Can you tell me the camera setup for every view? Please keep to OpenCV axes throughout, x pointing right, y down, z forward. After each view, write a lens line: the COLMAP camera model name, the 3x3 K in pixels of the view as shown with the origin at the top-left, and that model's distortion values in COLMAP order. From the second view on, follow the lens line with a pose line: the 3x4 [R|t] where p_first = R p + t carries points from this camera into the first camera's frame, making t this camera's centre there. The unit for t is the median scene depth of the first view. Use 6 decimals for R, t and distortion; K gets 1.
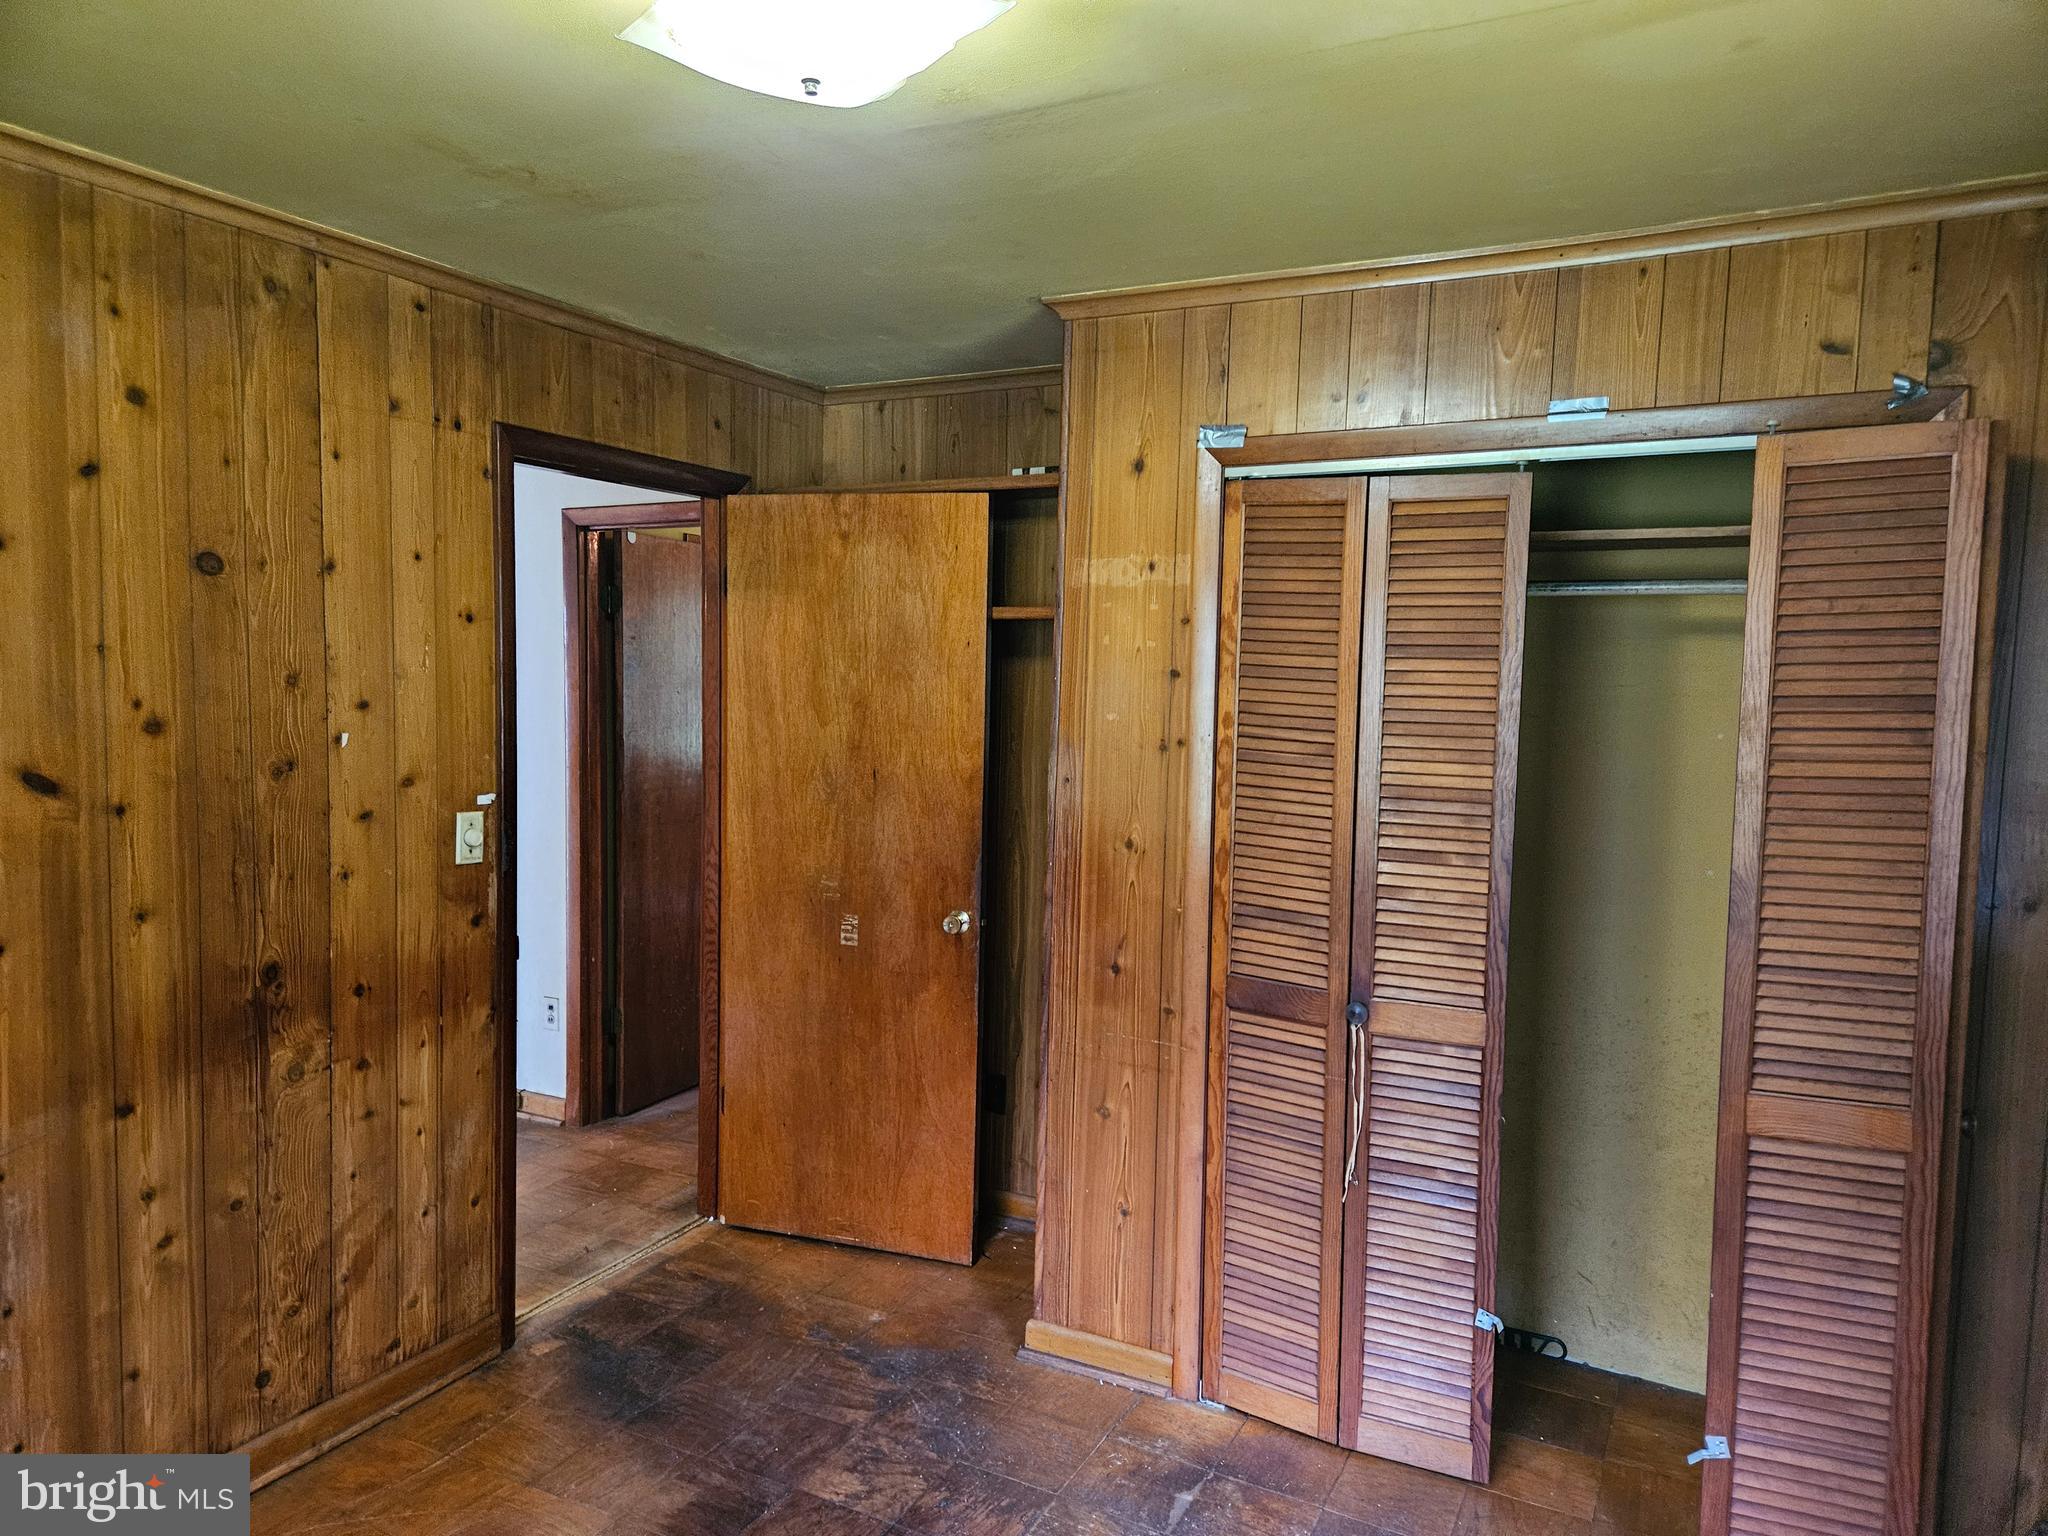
lens RADIAL K [[1381.5, 0, 1016.6], [0, 1381.5, 760.7], [0, 0, 1]] dist [0.080592, -0.085207]
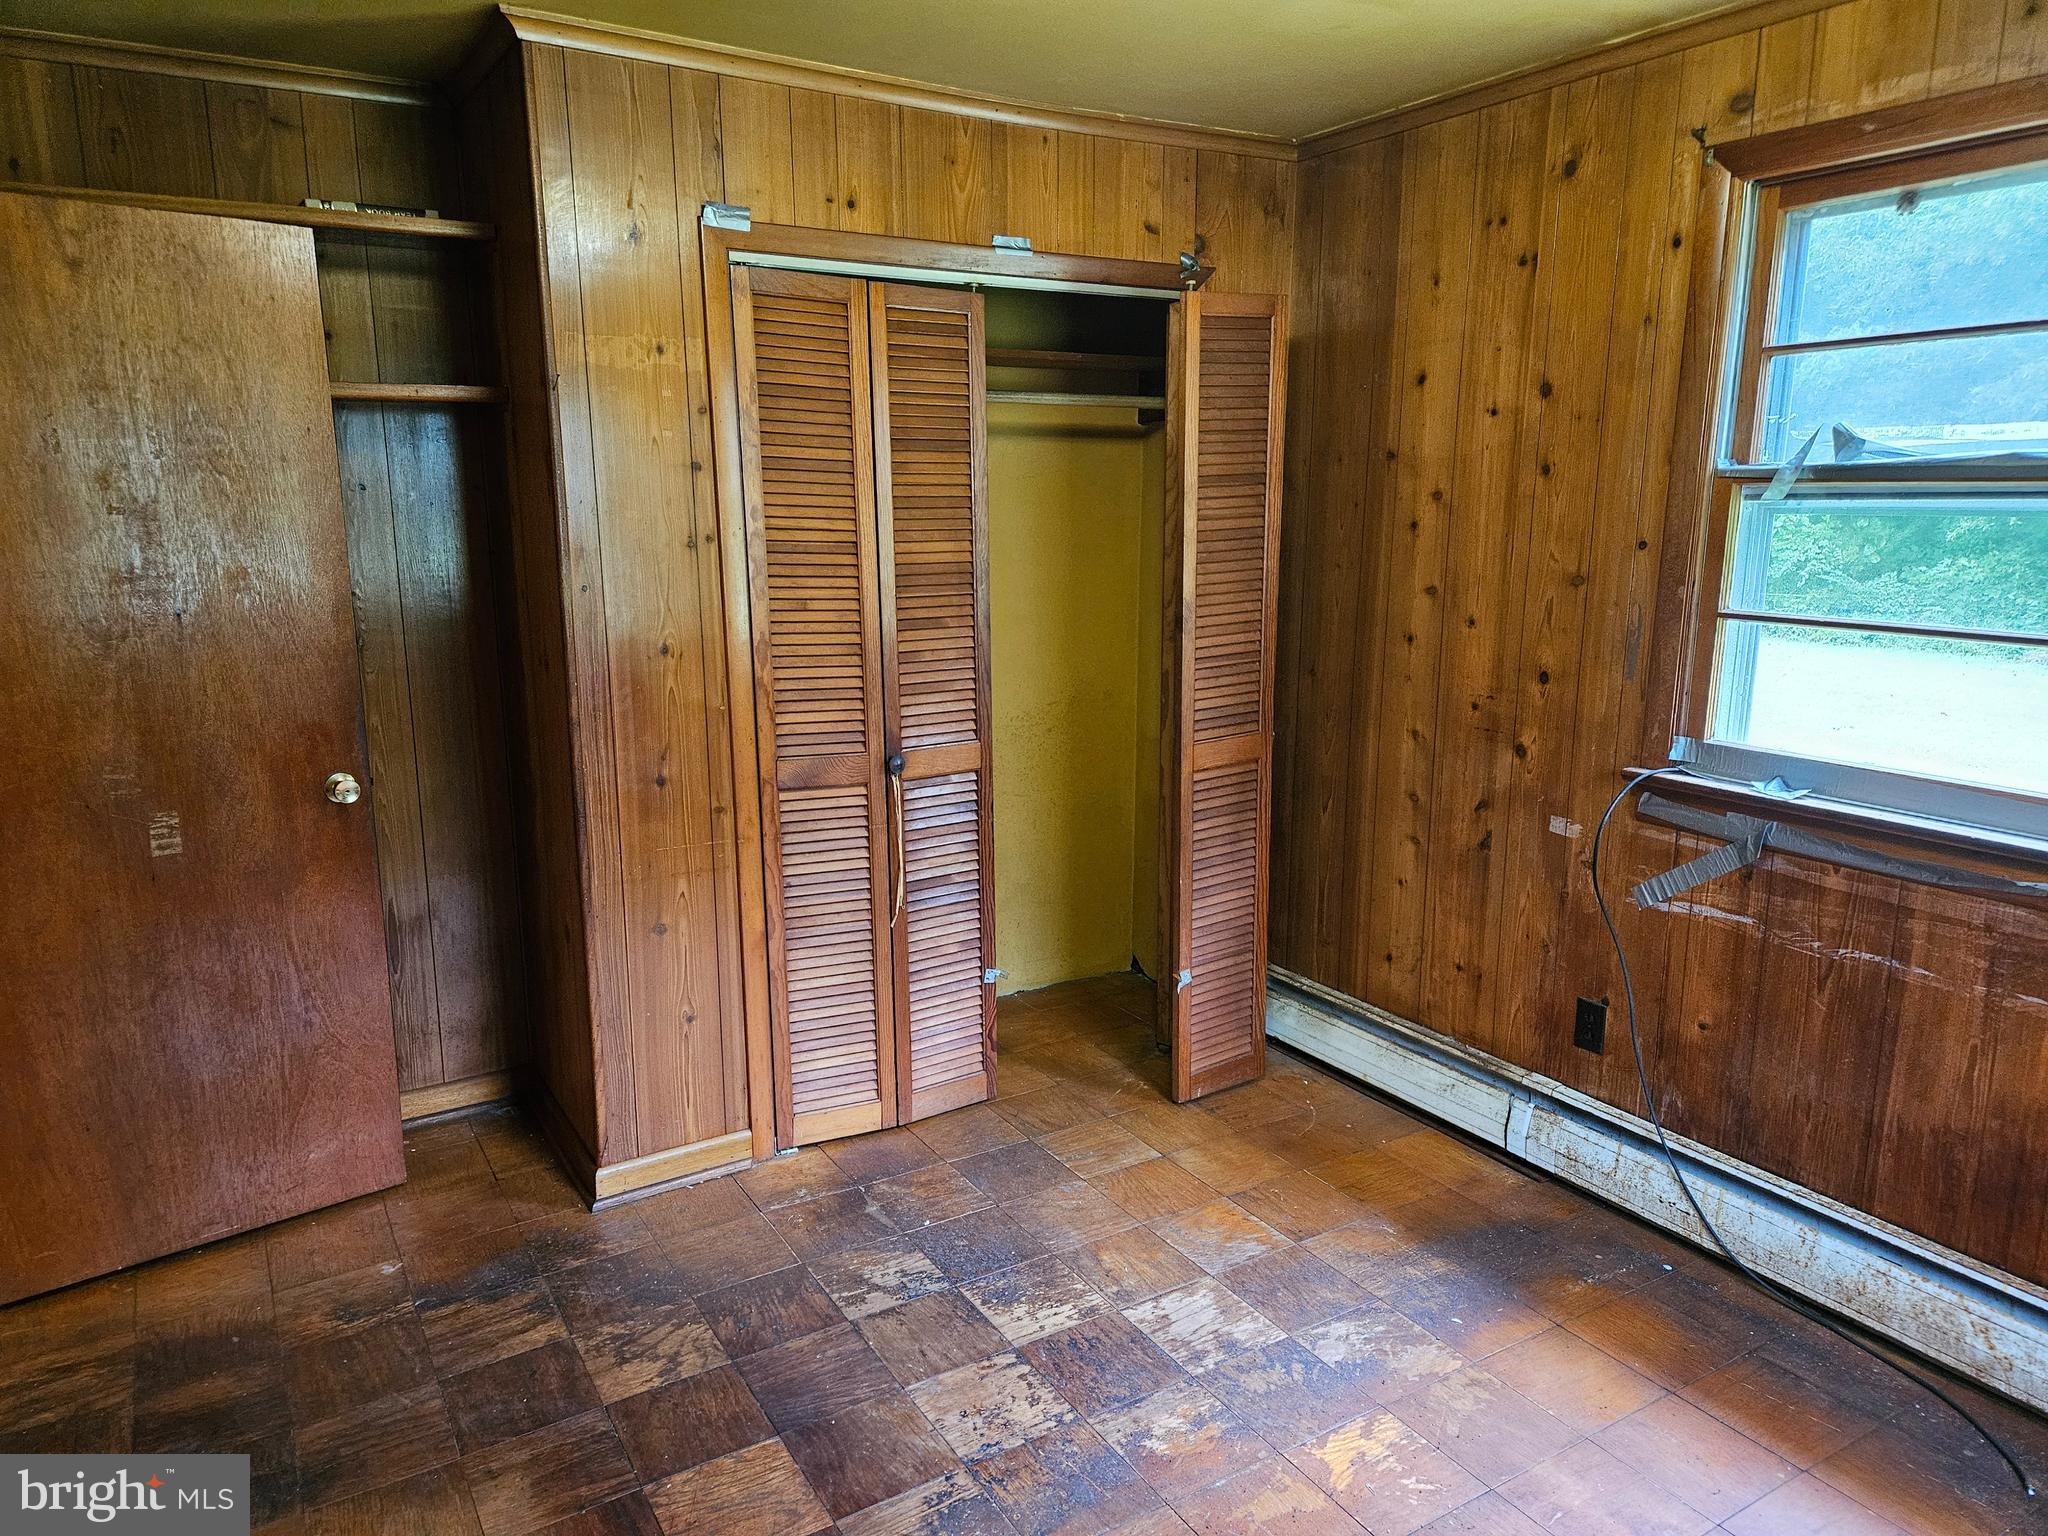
lens RADIAL K [[1381.5, 0, 1016.6], [0, 1381.5, 760.7], [0, 0, 1]] dist [0.080592, -0.085207]
pose [[0.502766, -0.183018, 0.844826, -0.639387], [0.072145, 0.982804, 0.169975, -0.009907], [-0.861407, -0.024508, 0.507324, 0.311761]]
